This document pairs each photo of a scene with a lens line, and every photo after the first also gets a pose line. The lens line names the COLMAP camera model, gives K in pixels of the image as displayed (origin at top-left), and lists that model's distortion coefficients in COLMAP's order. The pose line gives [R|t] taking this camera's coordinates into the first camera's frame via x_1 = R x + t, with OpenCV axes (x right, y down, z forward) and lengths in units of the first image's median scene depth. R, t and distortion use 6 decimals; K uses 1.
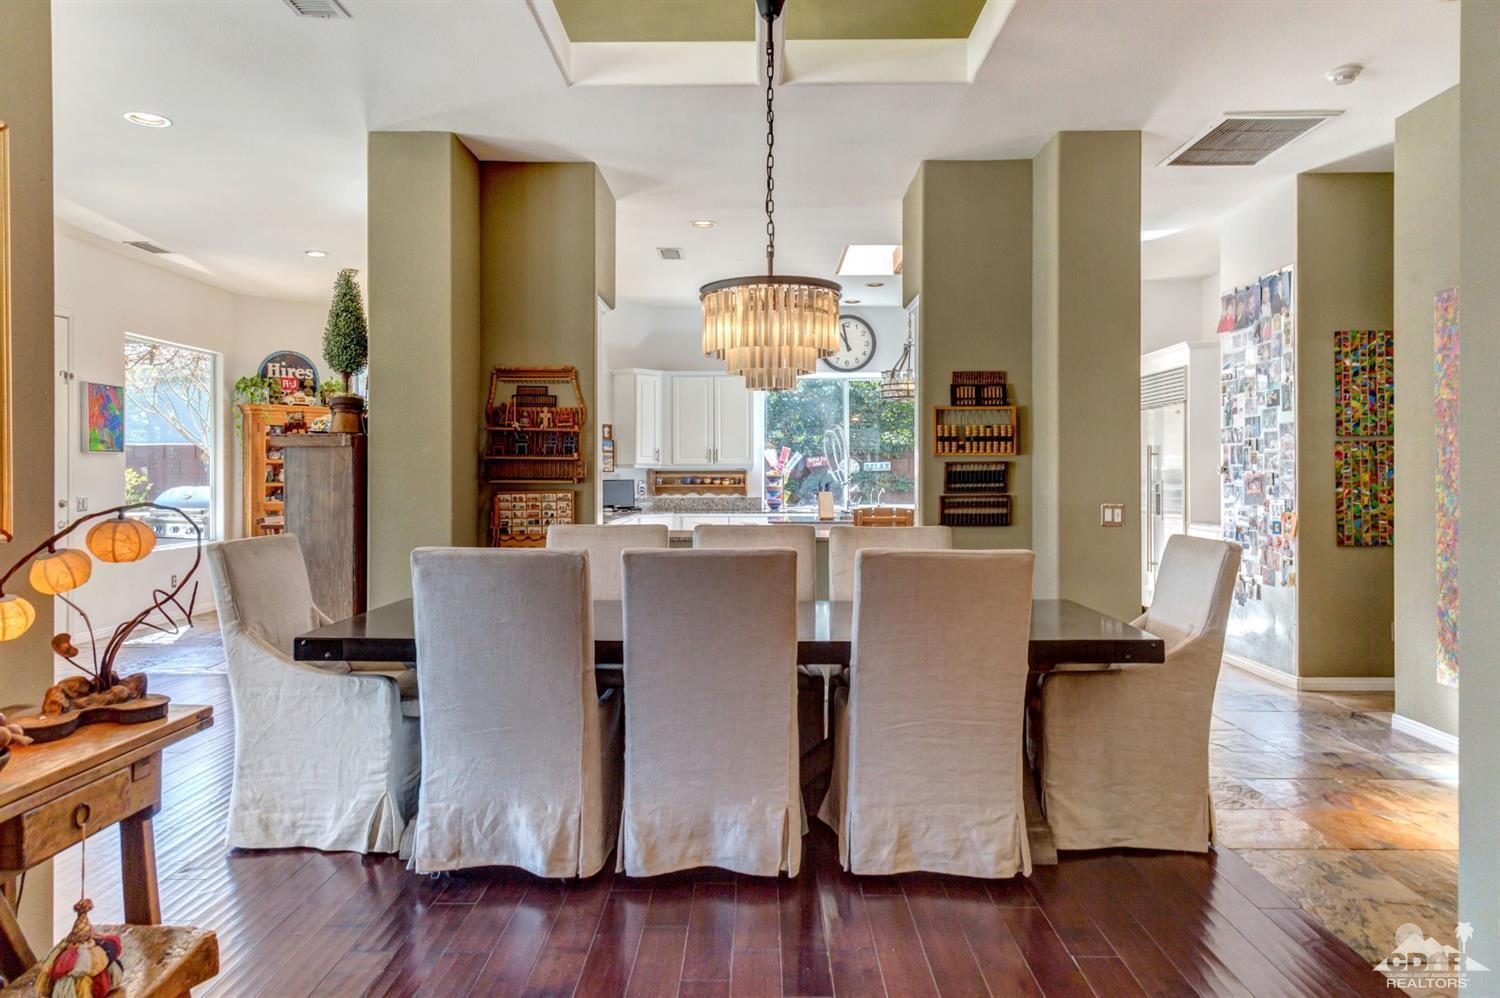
lens RADIAL K [[1012.1, 0, 752.7], [0, 1012.1, 477.1], [0, 0, 1]] dist [0.009710, 0.001435]
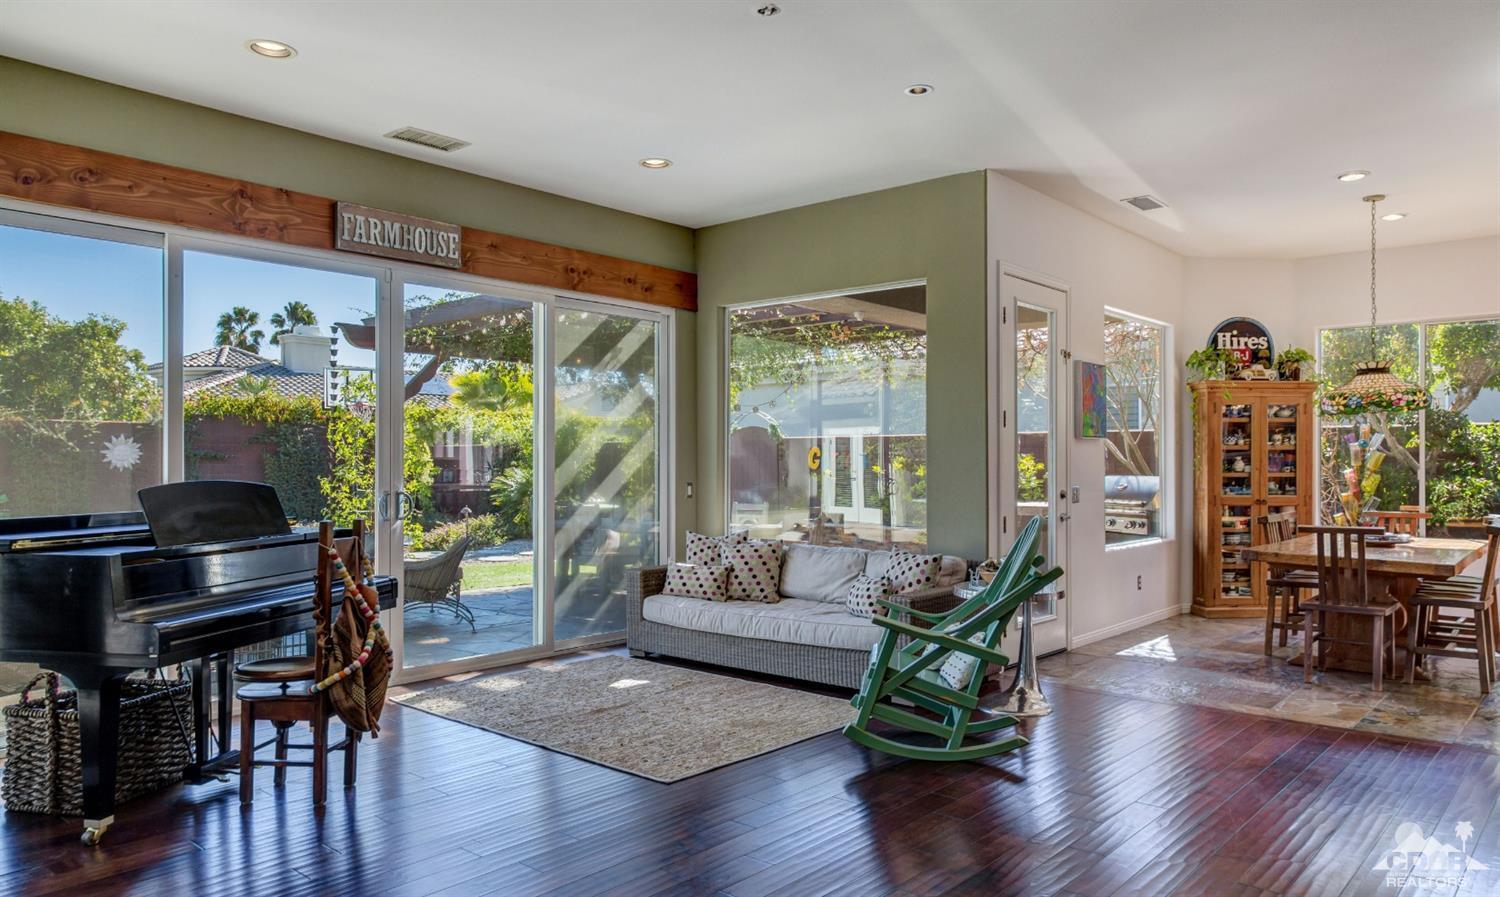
lens RADIAL K [[1019.9, 0, 750.0], [0, 1019.9, 448.5], [0, 0, 1]] dist [0.000271, 0.000277]
pose [[0.756674, -0.007480, -0.653749, -0.223002], [-0.003392, 0.999876, -0.015366, -0.000219], [0.653783, 0.013844, 0.756555, 0.094179]]
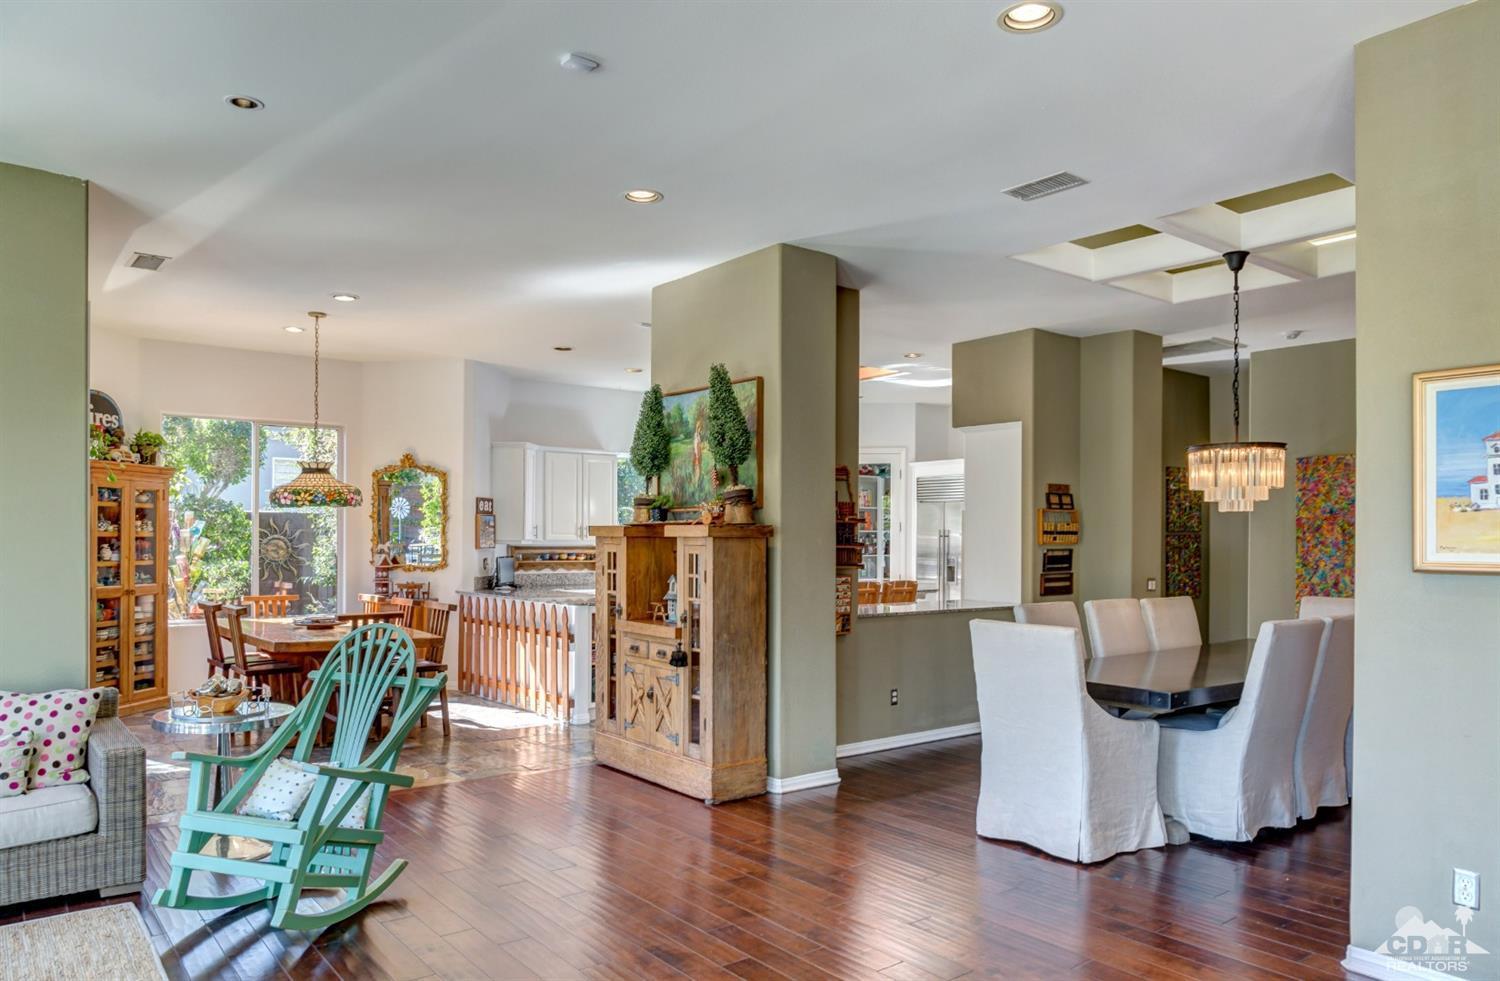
lens RADIAL K [[1031.5, 0, 747.3], [0, 1031.5, 548.7], [0, 0, 1]] dist [-0.023793, 0.000798]
pose [[0.783993, -0.000245, 0.620770, -0.581699], [-0.005992, 0.999950, 0.007962, -0.014195], [-0.620741, -0.009962, 0.783952, 0.089991]]
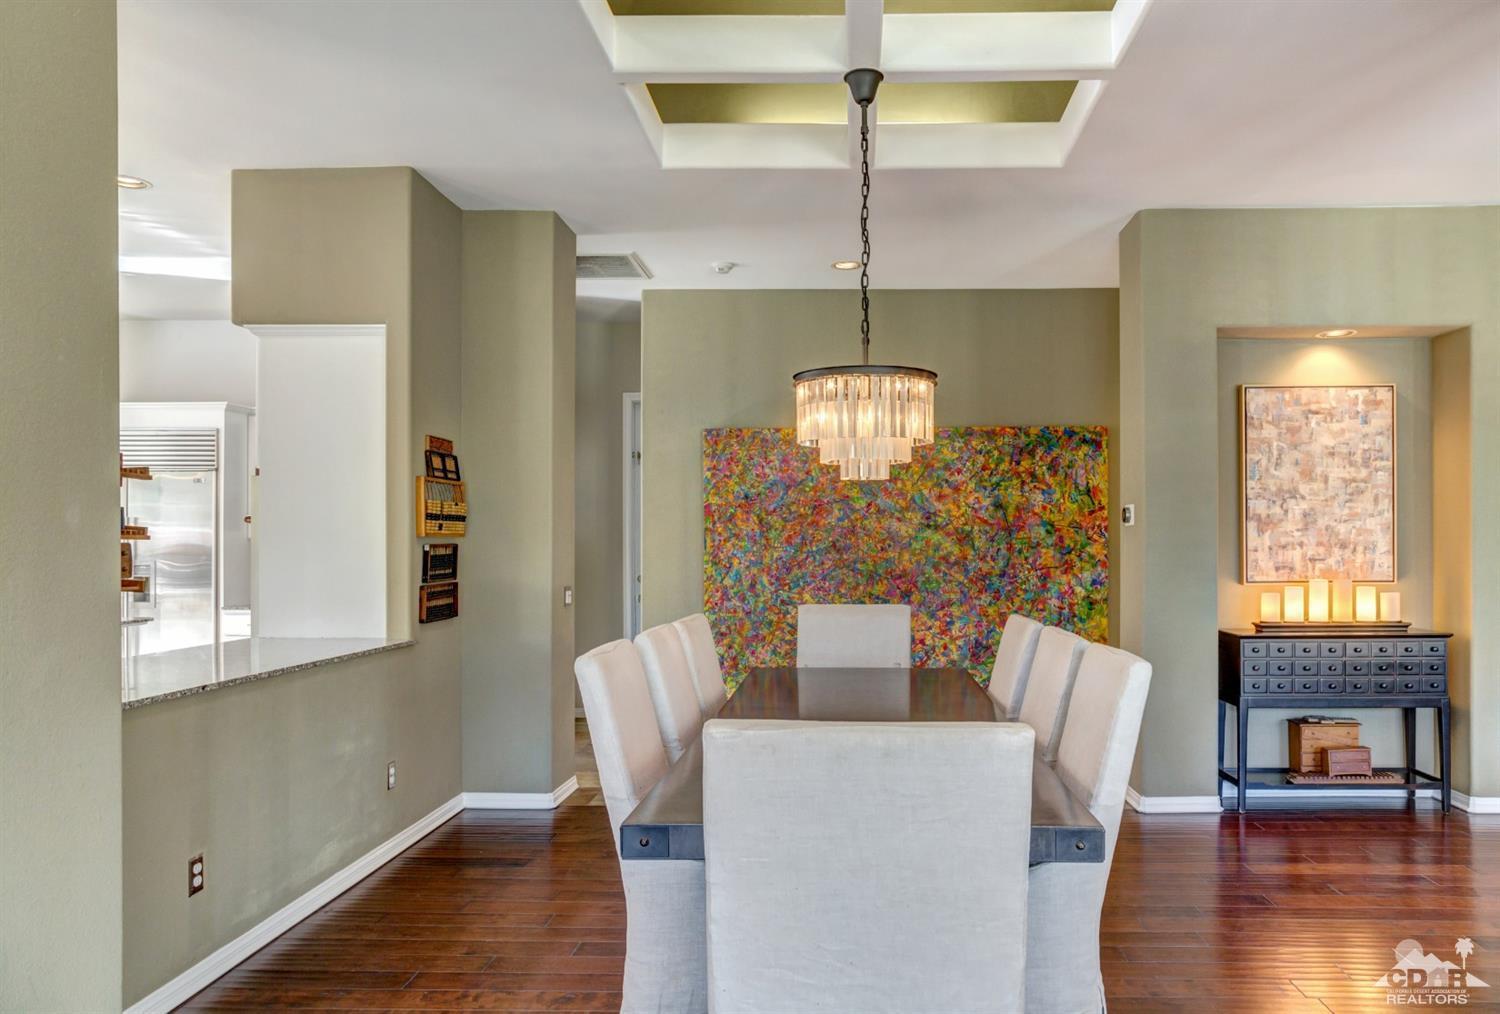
lens RADIAL K [[1038.2, 0, 832.2], [0, 1038.2, 537.9], [0, 0, 1]] dist [-0.002253, 0.000626]
pose [[0.017953, 0.007064, 0.999814, -0.376362], [-0.001268, 0.999974, -0.007042, -0.008658], [-0.999838, -0.001142, 0.017961, 0.383329]]
